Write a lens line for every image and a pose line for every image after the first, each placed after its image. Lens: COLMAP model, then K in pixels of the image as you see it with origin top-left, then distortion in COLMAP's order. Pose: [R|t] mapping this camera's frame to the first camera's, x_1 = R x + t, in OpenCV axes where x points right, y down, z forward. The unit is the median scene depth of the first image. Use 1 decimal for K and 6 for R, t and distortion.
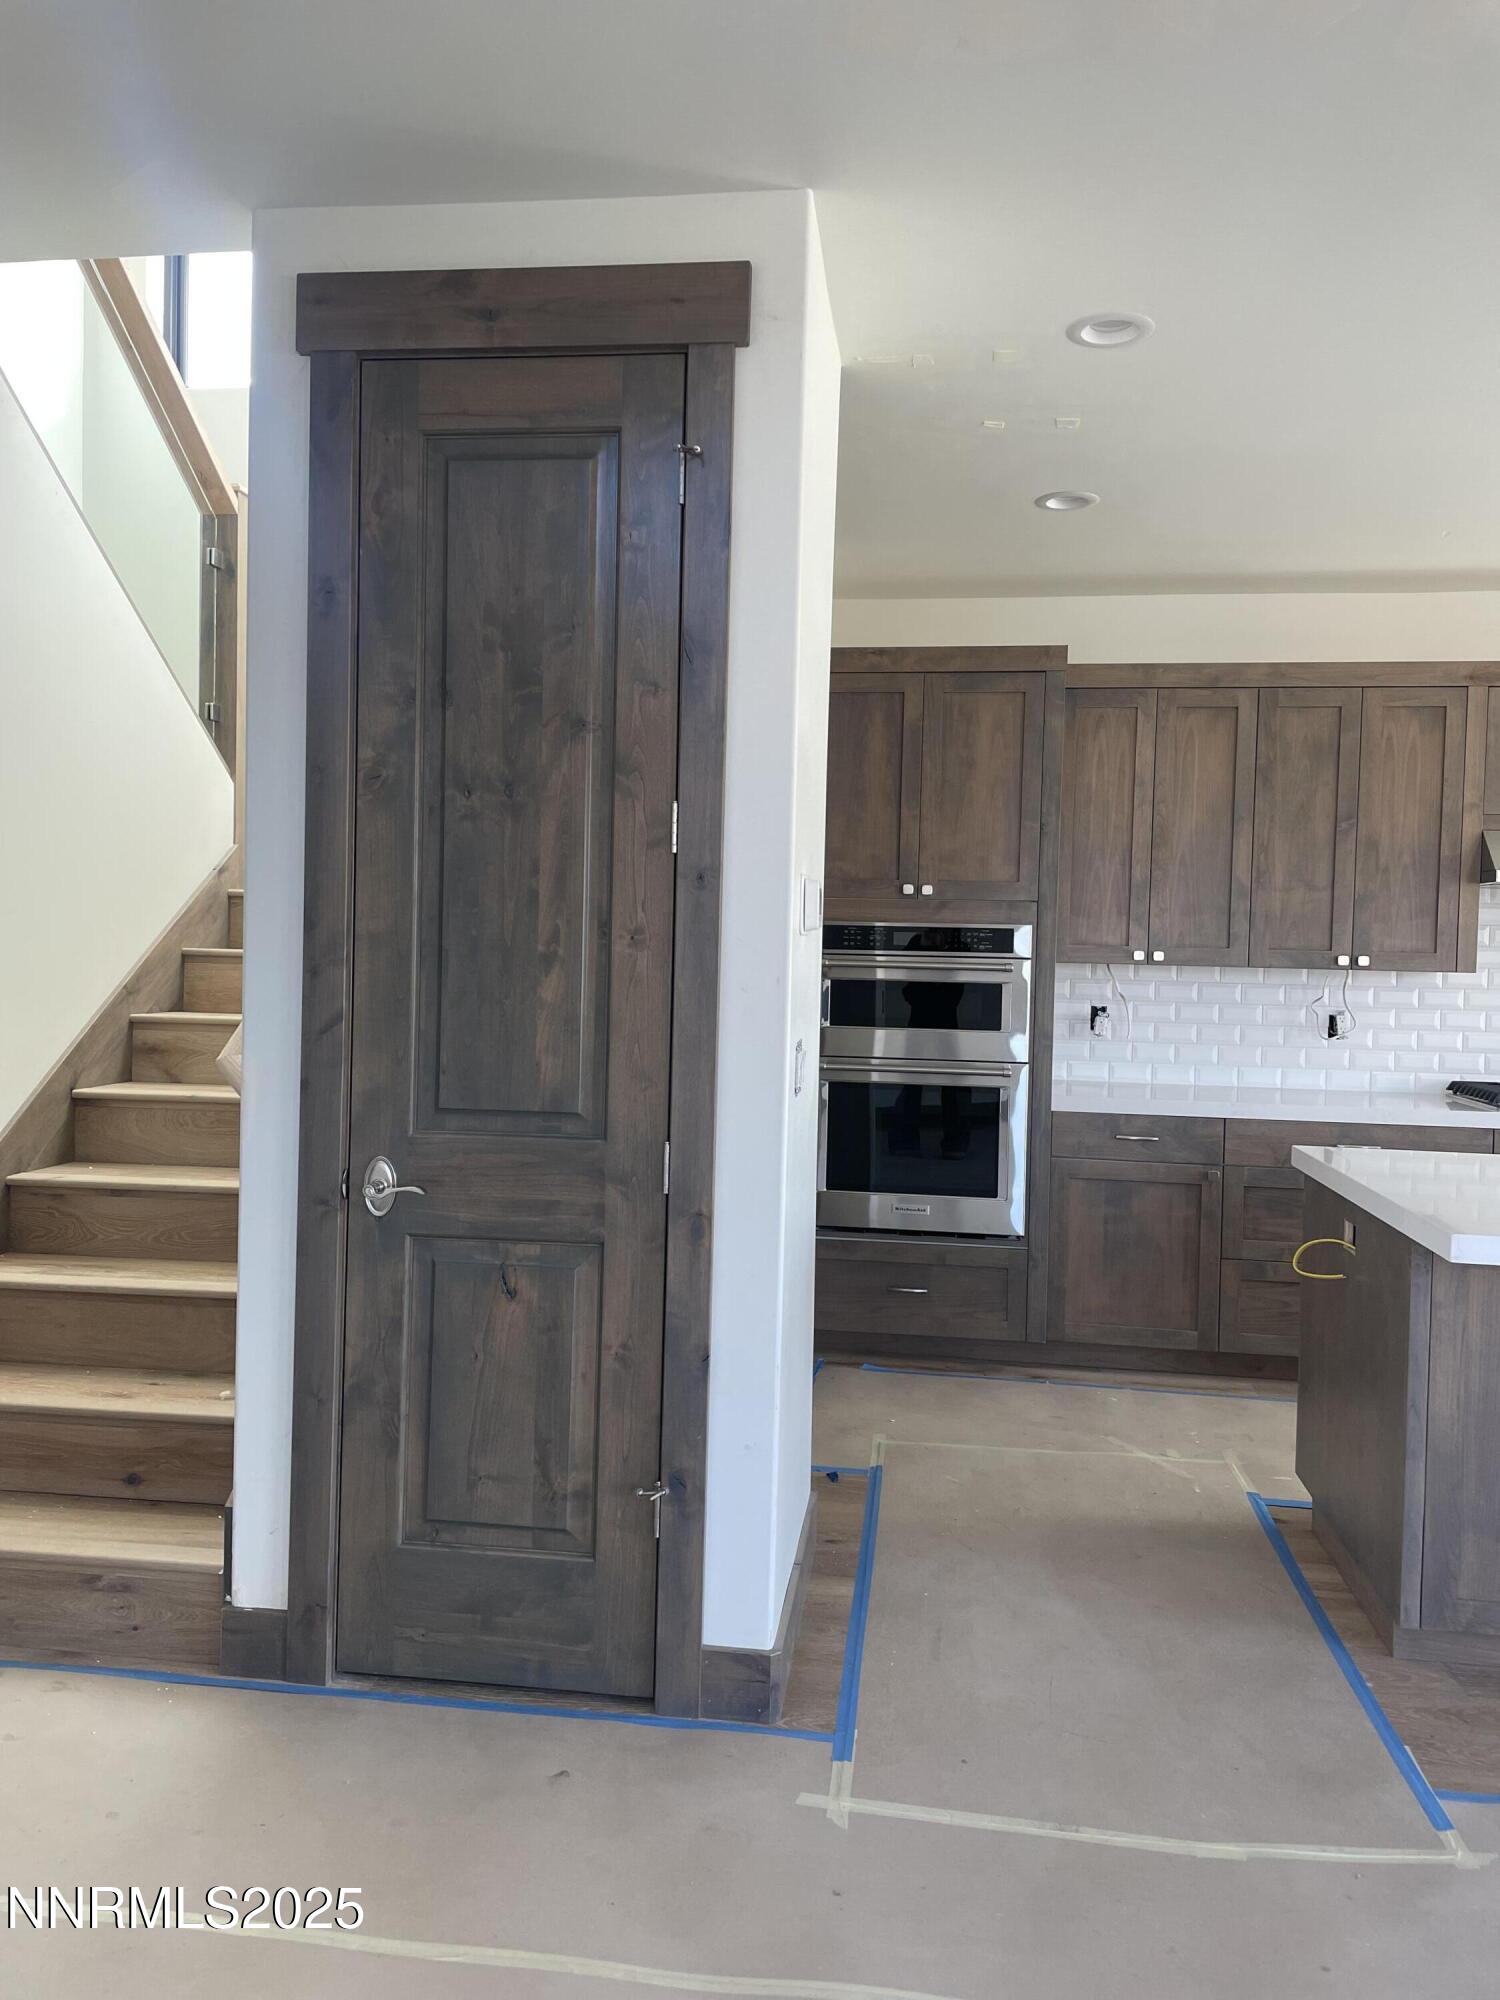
lens RADIAL K [[1519.5, 0, 750.9], [0, 1519.5, 991.0], [0, 0, 1]] dist [0.090888, -0.096329]
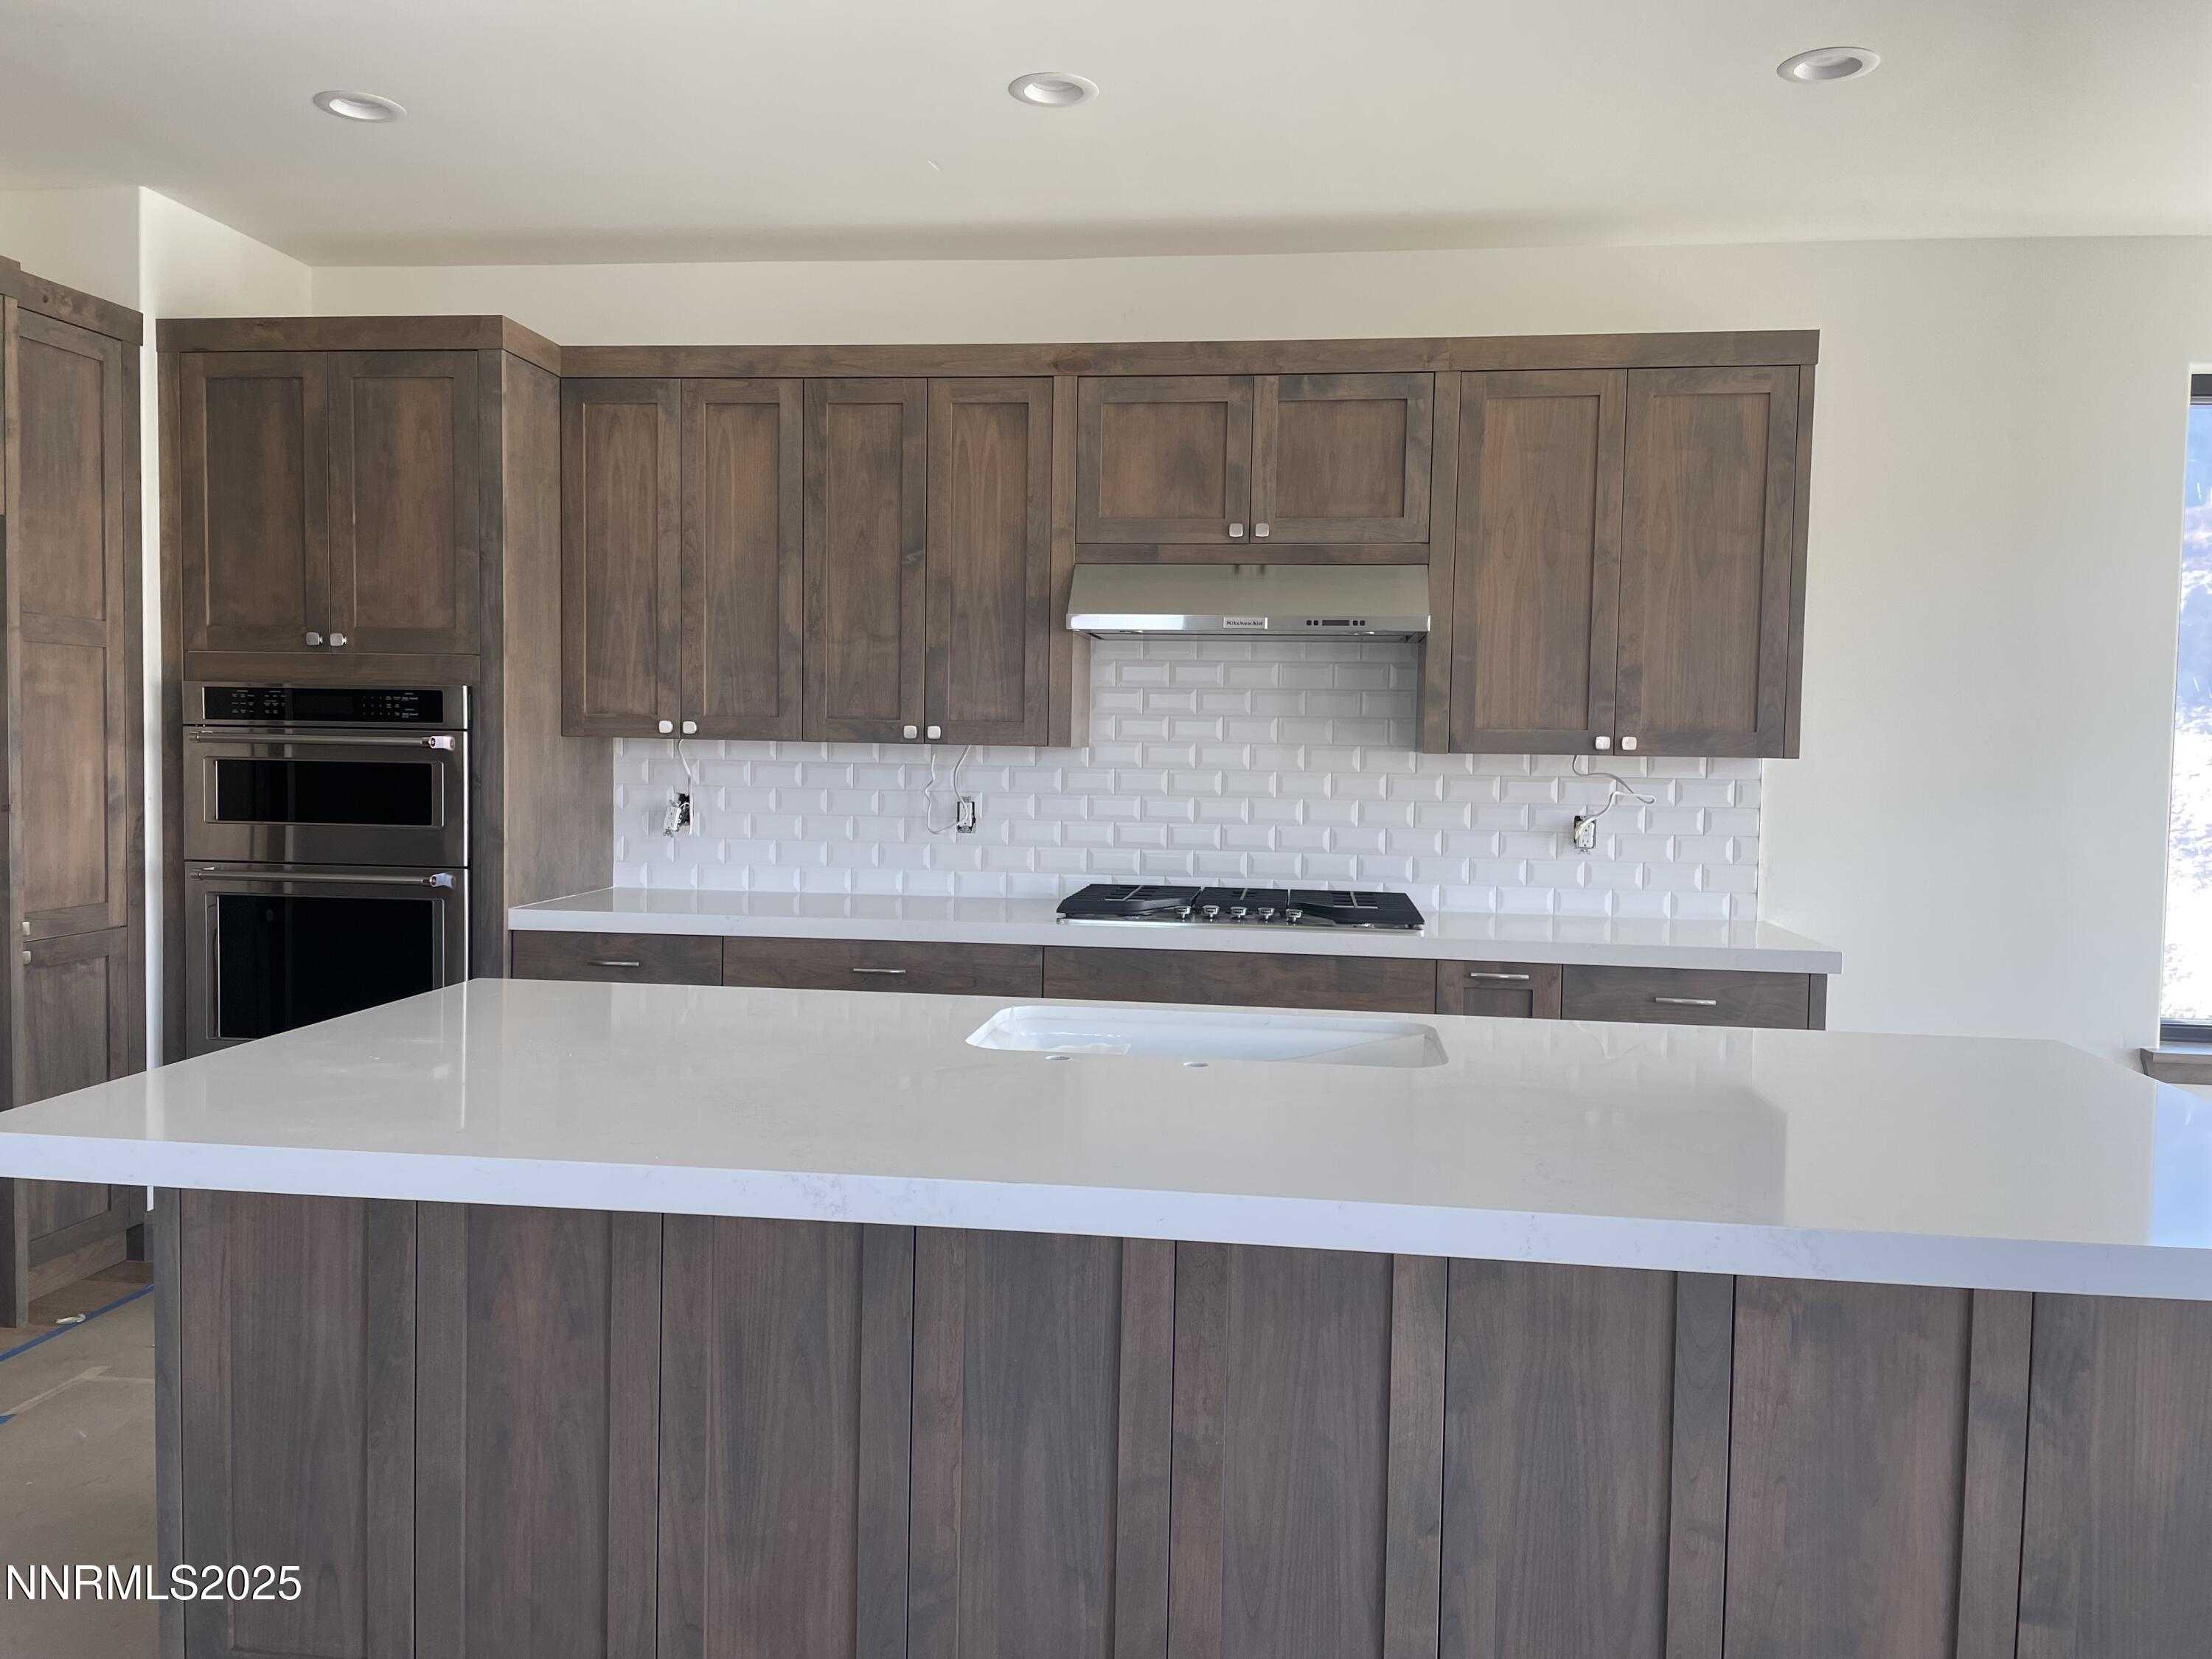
lens RADIAL K [[1680.6, 0, 1104.9], [0, 1680.6, 830.9], [0, 0, 1]] dist [0.090888, -0.096329]
pose [[0.999977, -0.006695, 0.001238, 0.480842], [0.006658, 0.999603, 0.027360, 0.007585], [-0.001421, -0.027351, 0.999625, 0.143932]]
